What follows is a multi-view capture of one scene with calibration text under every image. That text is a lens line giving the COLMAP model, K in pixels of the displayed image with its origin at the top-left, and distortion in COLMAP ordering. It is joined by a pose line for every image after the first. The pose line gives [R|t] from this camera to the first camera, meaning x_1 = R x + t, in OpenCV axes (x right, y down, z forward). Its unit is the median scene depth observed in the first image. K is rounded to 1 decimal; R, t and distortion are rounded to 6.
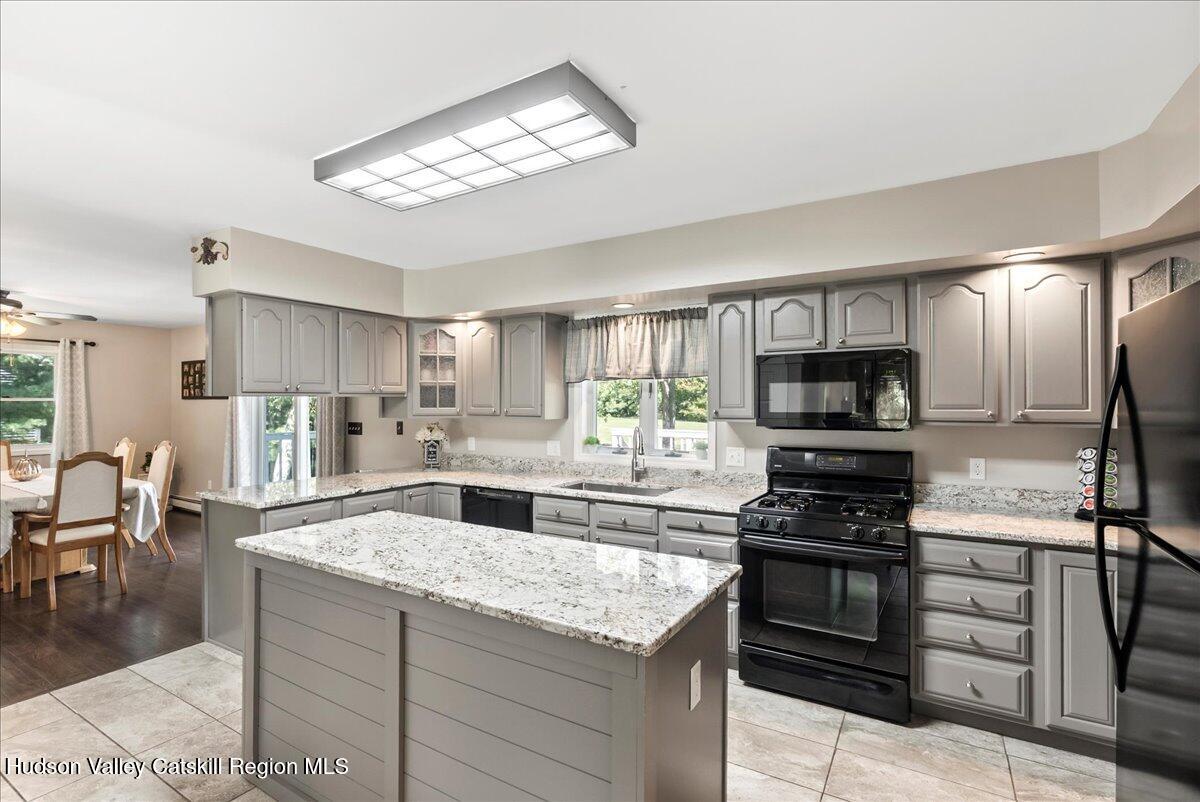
lens RADIAL K [[554.2, 0, 601.5], [0, 554.2, 398.4], [0, 0, 1]] dist [-0.015303, 0.000282]
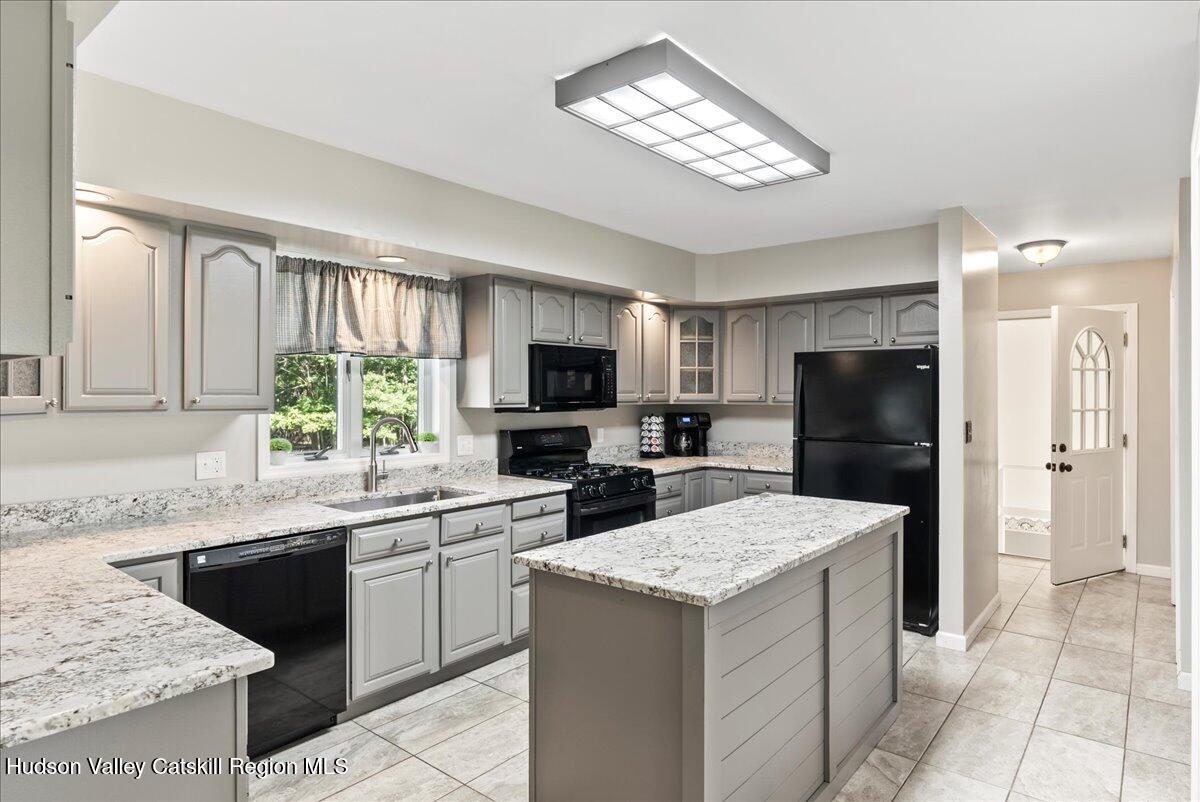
lens RADIAL K [[685.5, 0, 600.8], [0, 685.5, 404.0], [0, 0, 1]] dist [0.002338, 0.000230]
pose [[0.151067, -0.019228, 0.988337, -1.044554], [-0.013319, 0.999680, 0.021485, 0.007975], [-0.988434, -0.016409, 0.150762, 0.707538]]
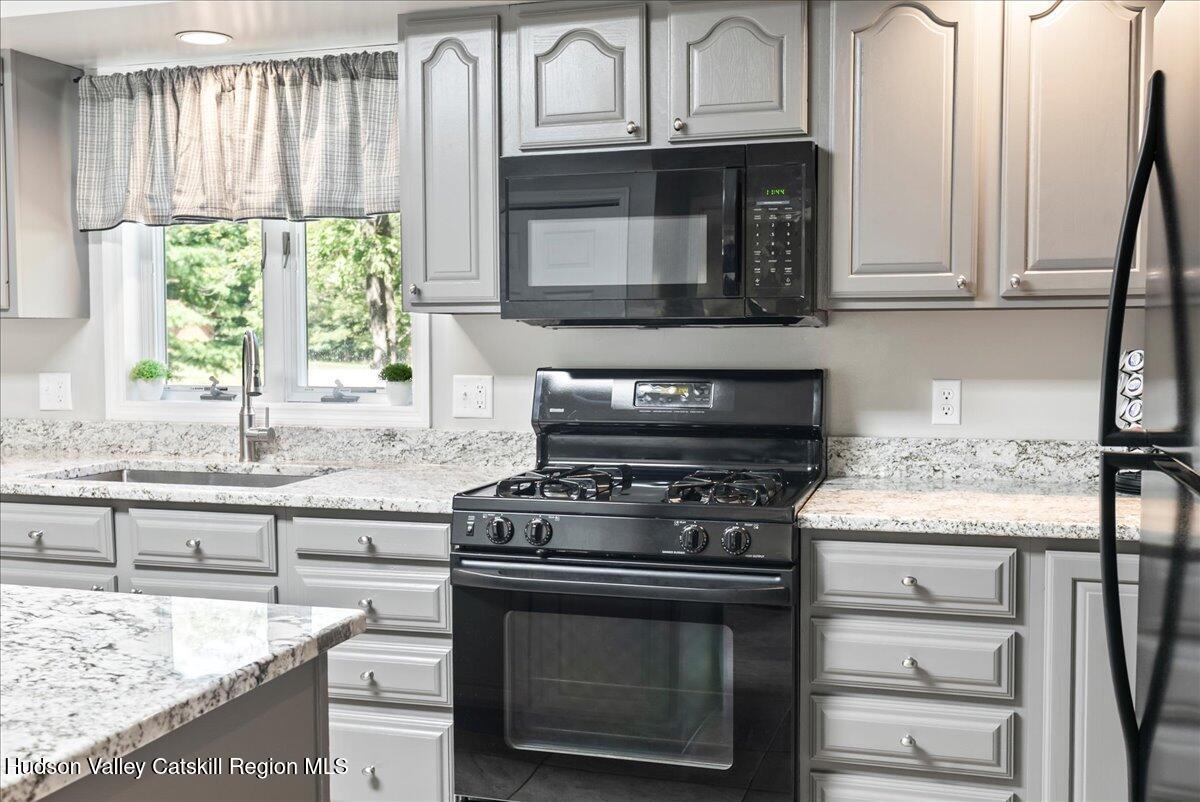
lens RADIAL K [[1169.5, 0, 600.9], [0, 1169.5, 393.3], [0, 0, 1]] dist [-0.001386, 0.000000]
pose [[0.967385, -0.016623, 0.252766, 0.123963], [0.000669, 0.998009, 0.063072, 0.052415], [-0.253311, -0.060845, 0.965469, 0.078480]]
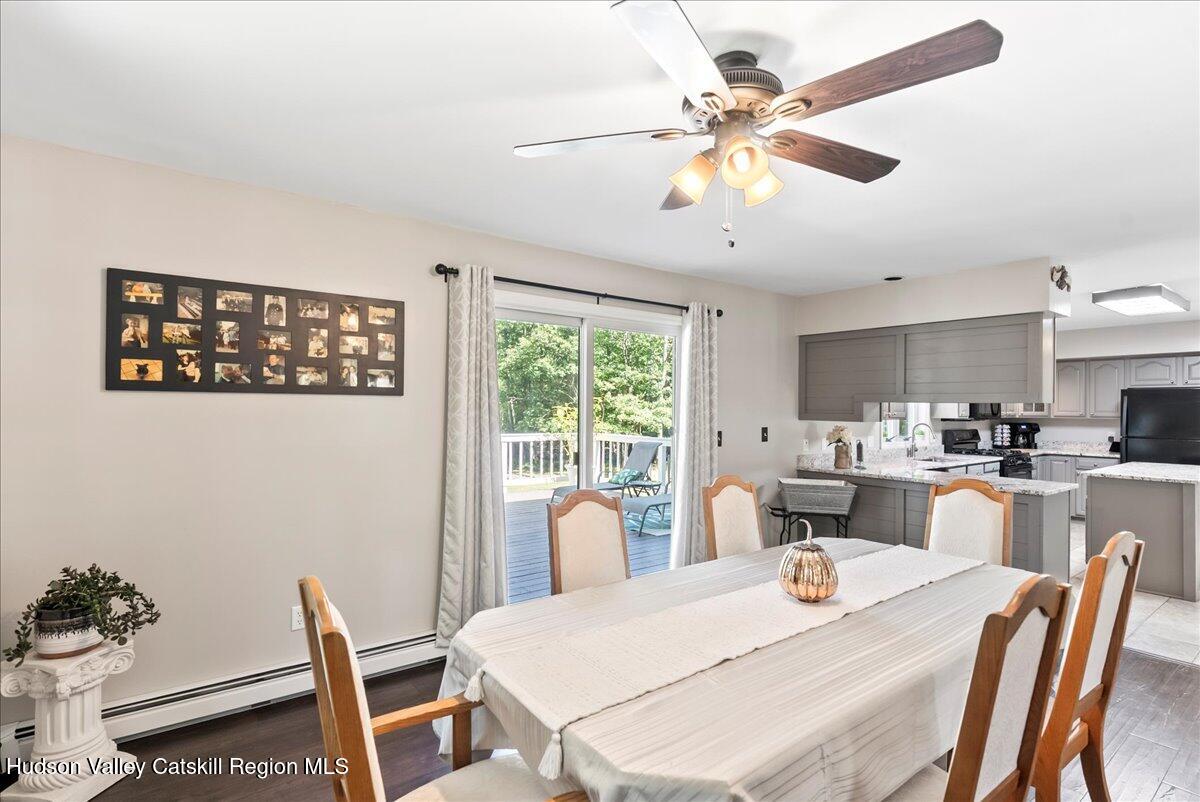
lens RADIAL K [[554.2, 0, 599.5], [0, 554.2, 406.0], [0, 0, 1]] dist [-0.015303, 0.000282]
pose [[0.413472, 0.003102, 0.910512, -2.298515], [-0.015103, 0.999880, 0.003452, 0.011337], [-0.910392, -0.015179, 0.413469, 1.494131]]
